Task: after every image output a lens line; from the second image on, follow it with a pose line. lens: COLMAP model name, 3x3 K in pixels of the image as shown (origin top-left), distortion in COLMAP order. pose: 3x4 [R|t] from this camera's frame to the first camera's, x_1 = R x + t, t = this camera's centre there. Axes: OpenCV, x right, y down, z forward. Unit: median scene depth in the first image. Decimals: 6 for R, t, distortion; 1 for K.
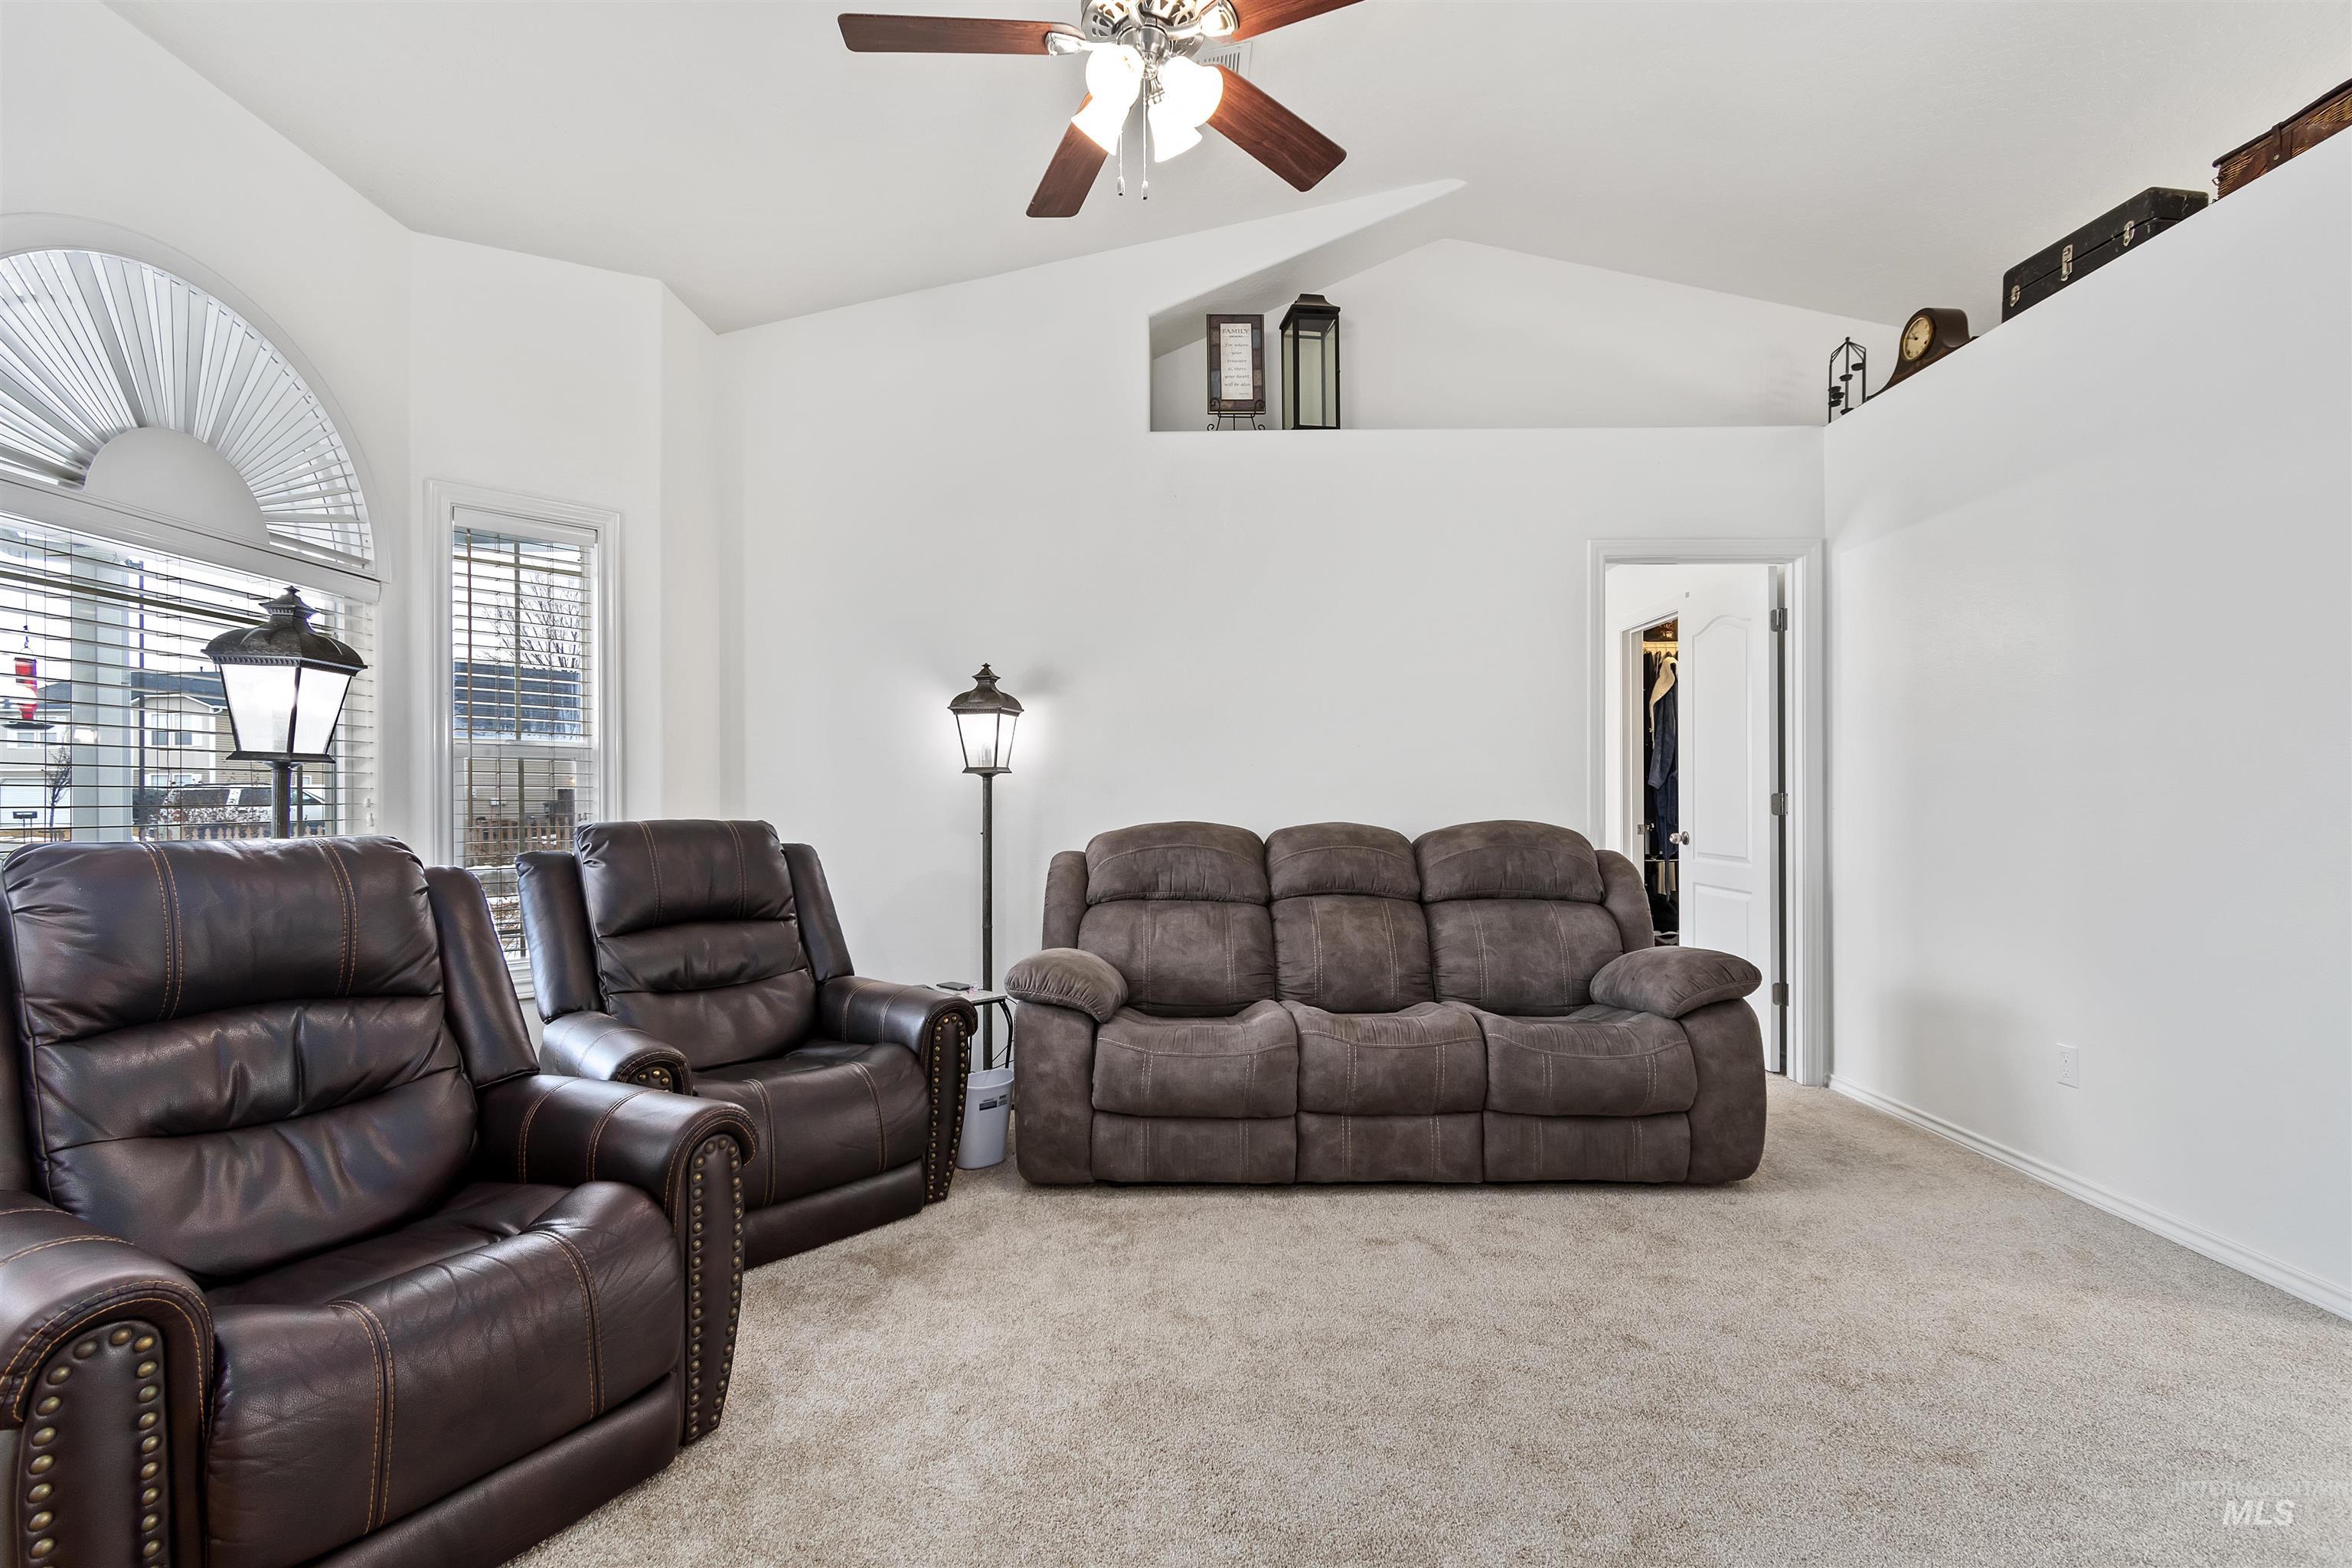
lens RADIAL K [[1041.9, 0, 1172.3], [0, 1041.9, 797.0], [0, 0, 1]] dist [0.001492, -0.000256]
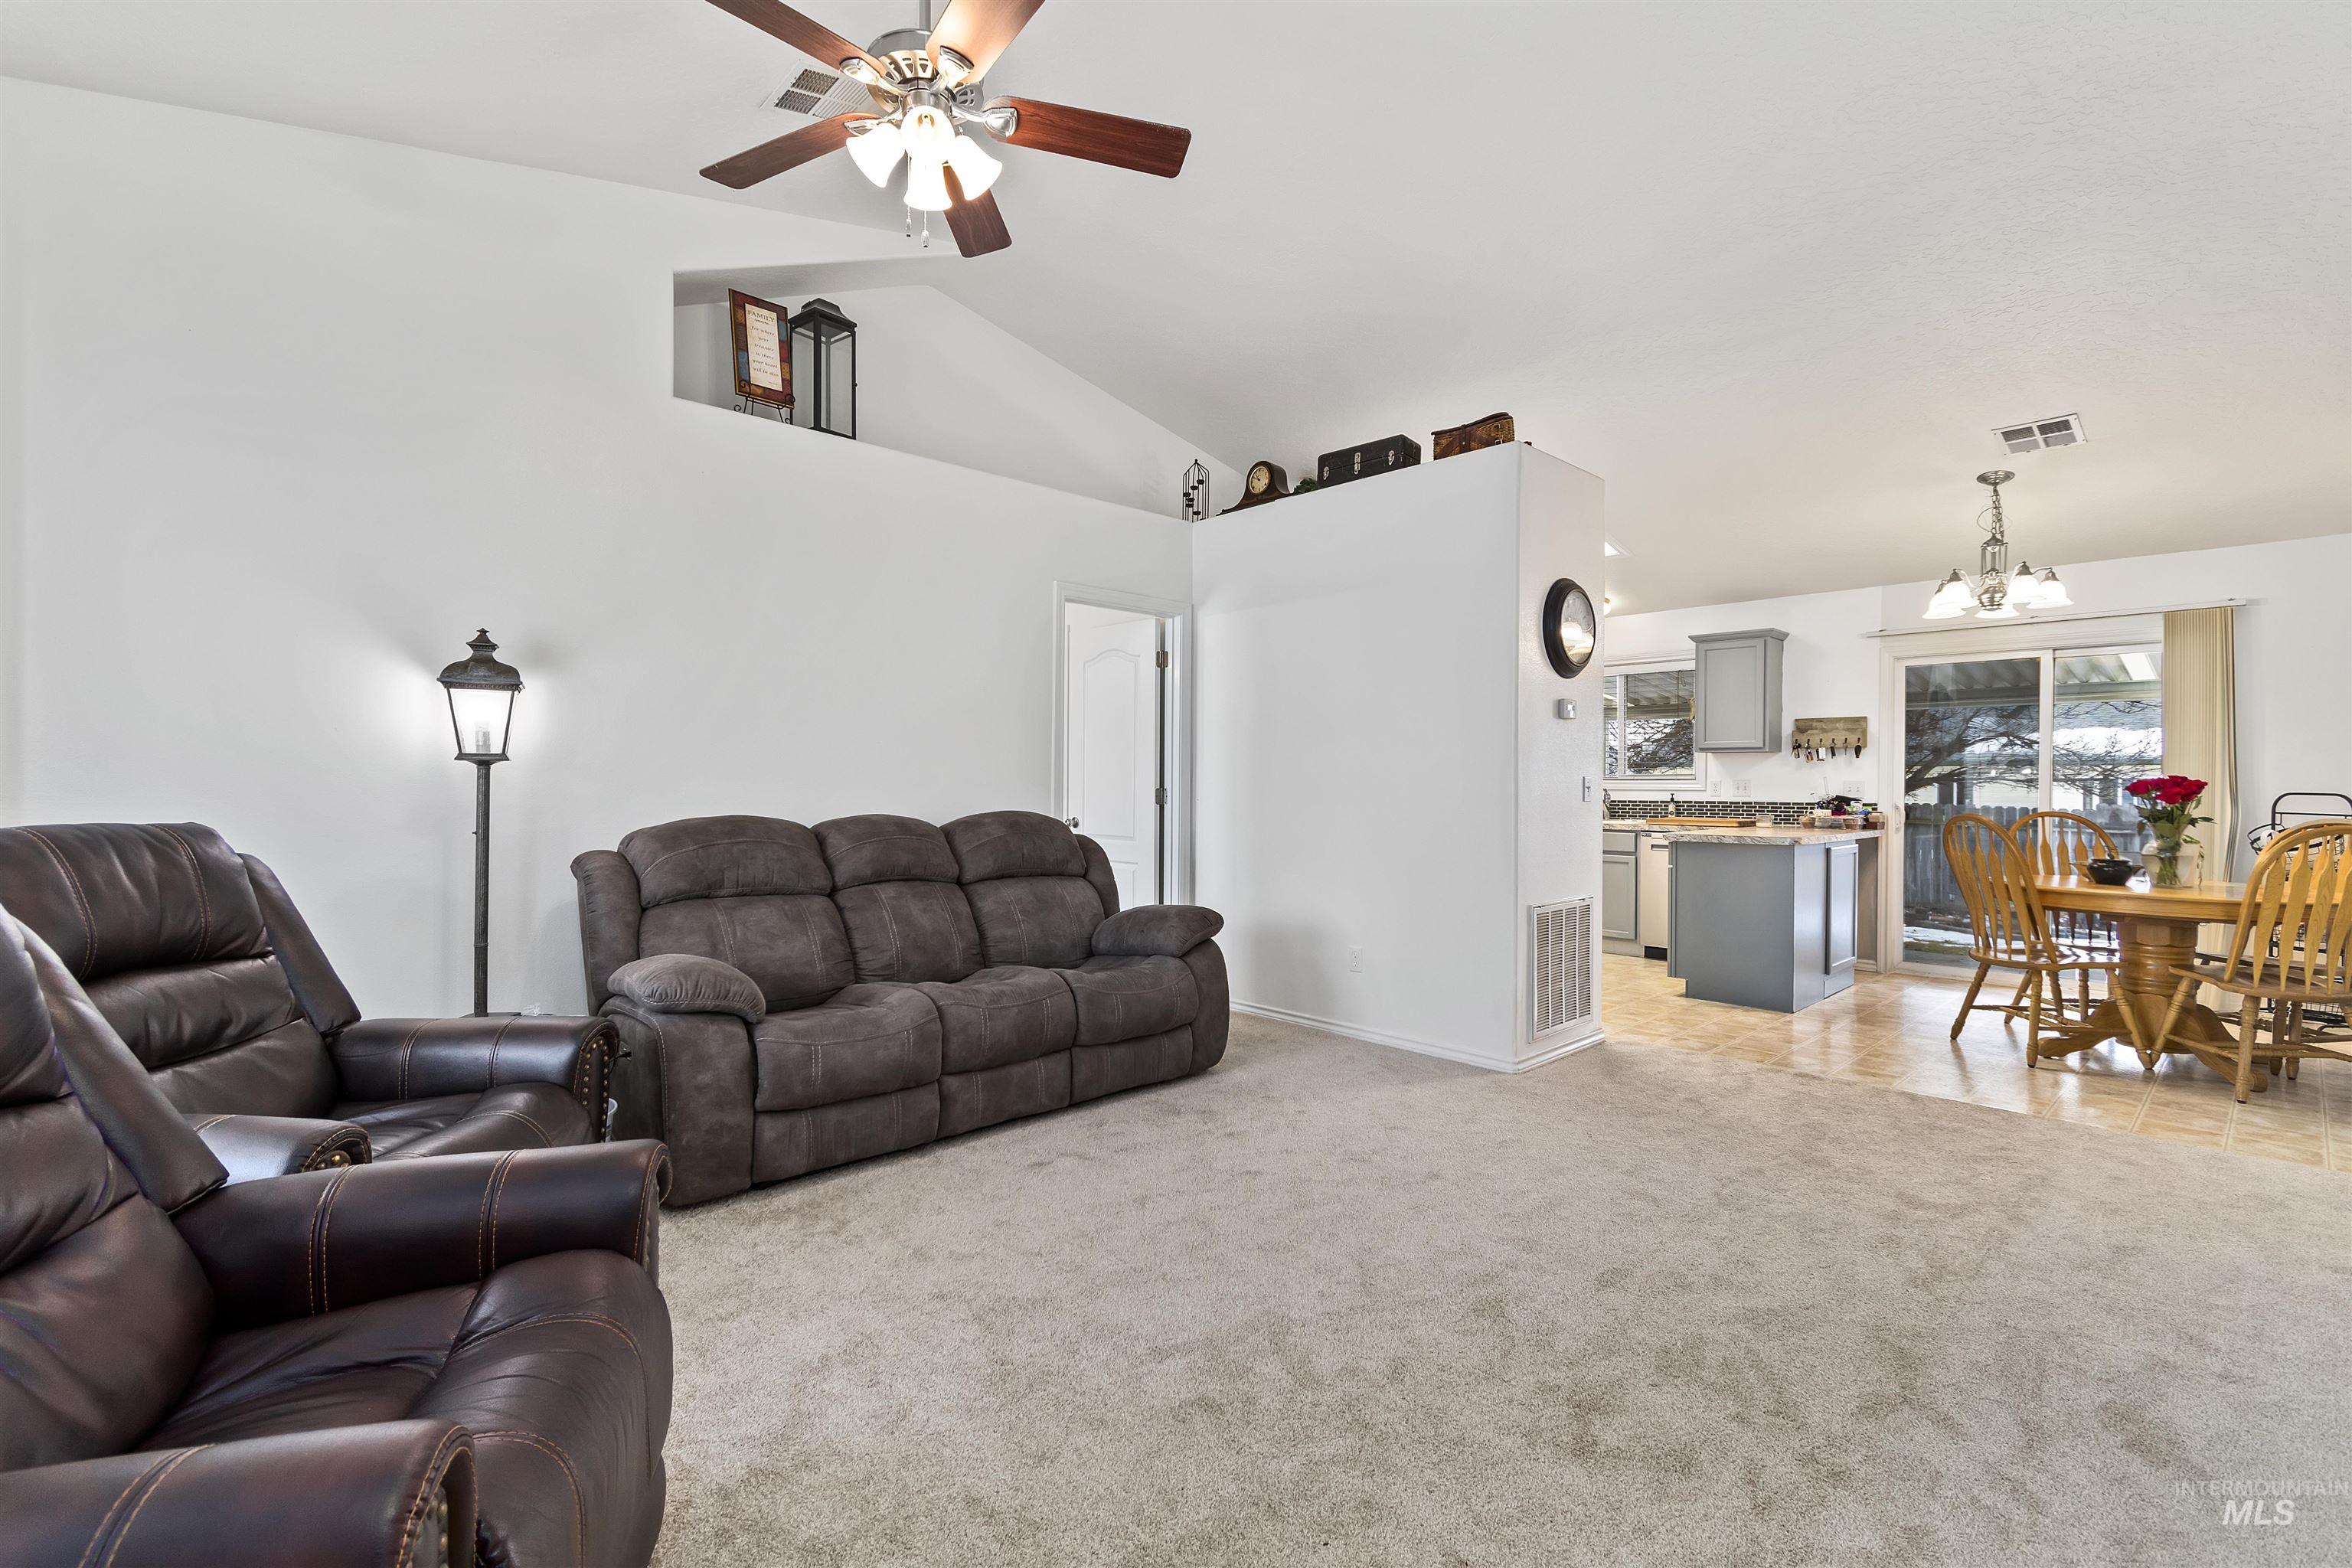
lens RADIAL K [[1038.6, 0, 1176.0], [0, 1038.6, 784.0], [0, 0, 1]] dist [0.002336, -0.000993]
pose [[0.726694, 0.007749, 0.686918, -0.427507], [-0.009635, 0.999953, -0.001087, -0.010286], [-0.686894, -0.005828, 0.726735, 0.019234]]
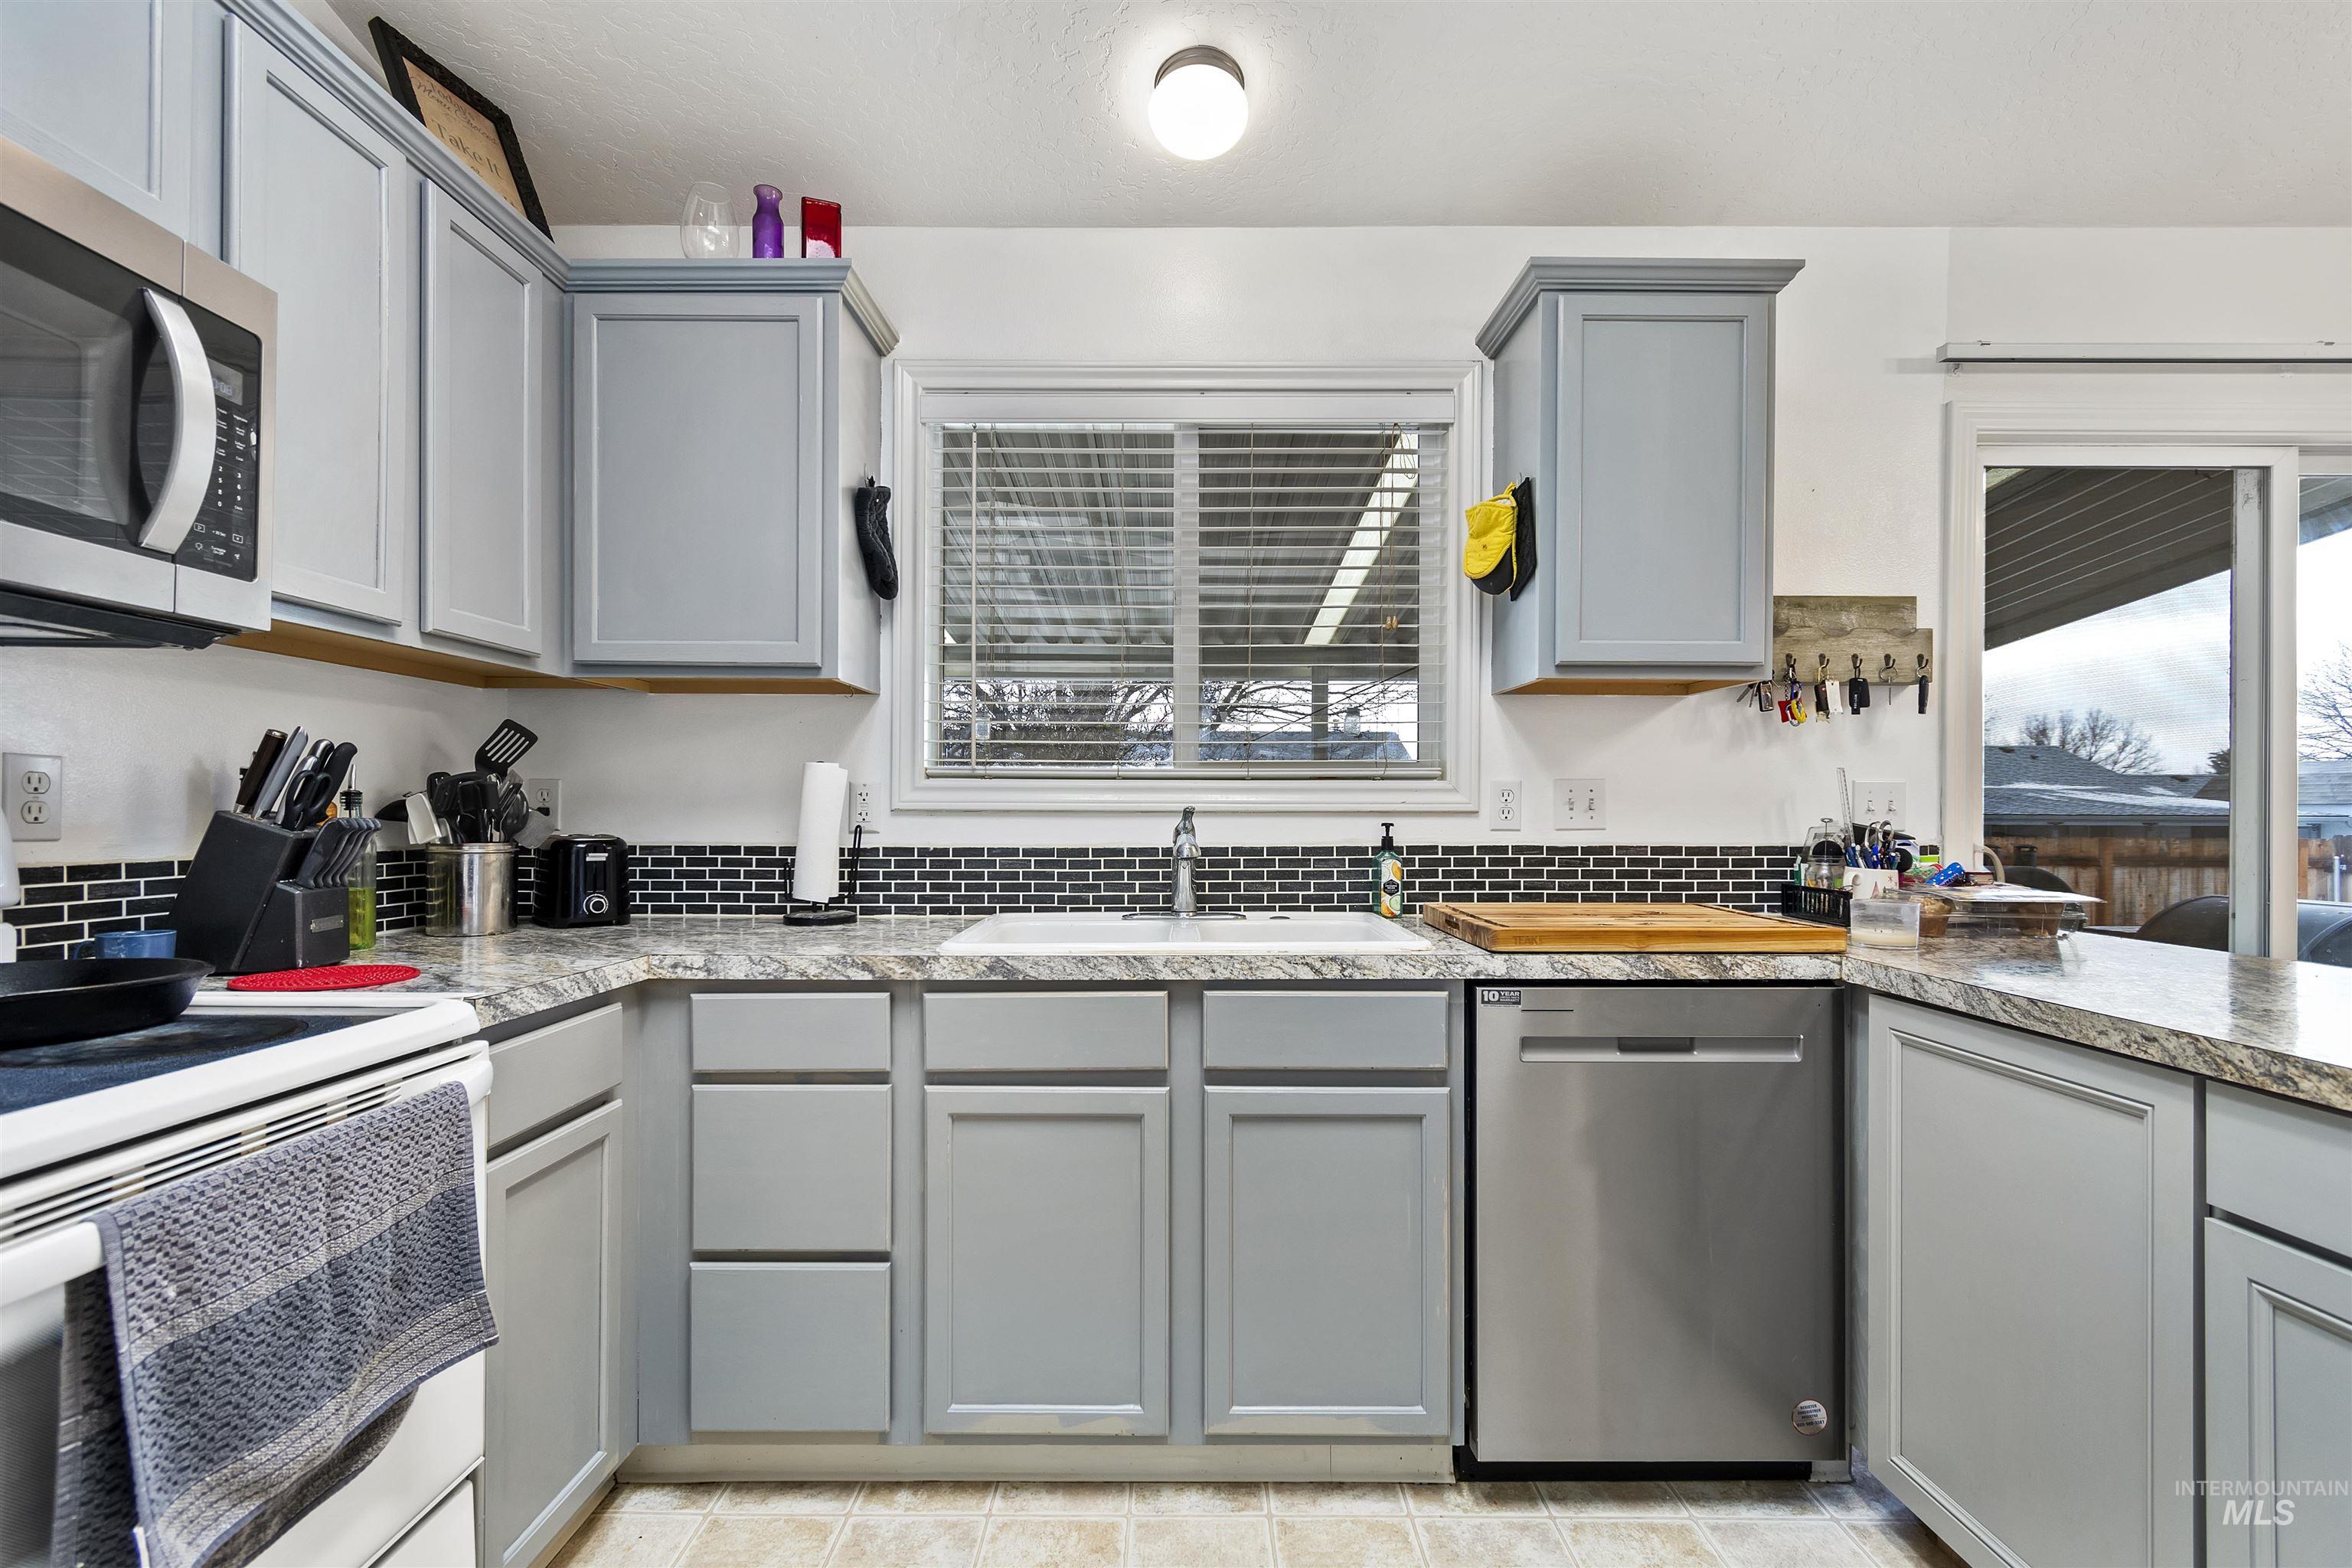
lens RADIAL K [[1049.7, 0, 1182.1], [0, 1049.7, 816.8], [0, 0, 1]] dist [0.001381, 0.000410]
pose [[-0.000692, -0.000567, 1.000000, 1.263053], [-0.002744, 0.999996, 0.000565, -0.006604], [-0.999996, -0.002743, -0.000694, 1.087649]]
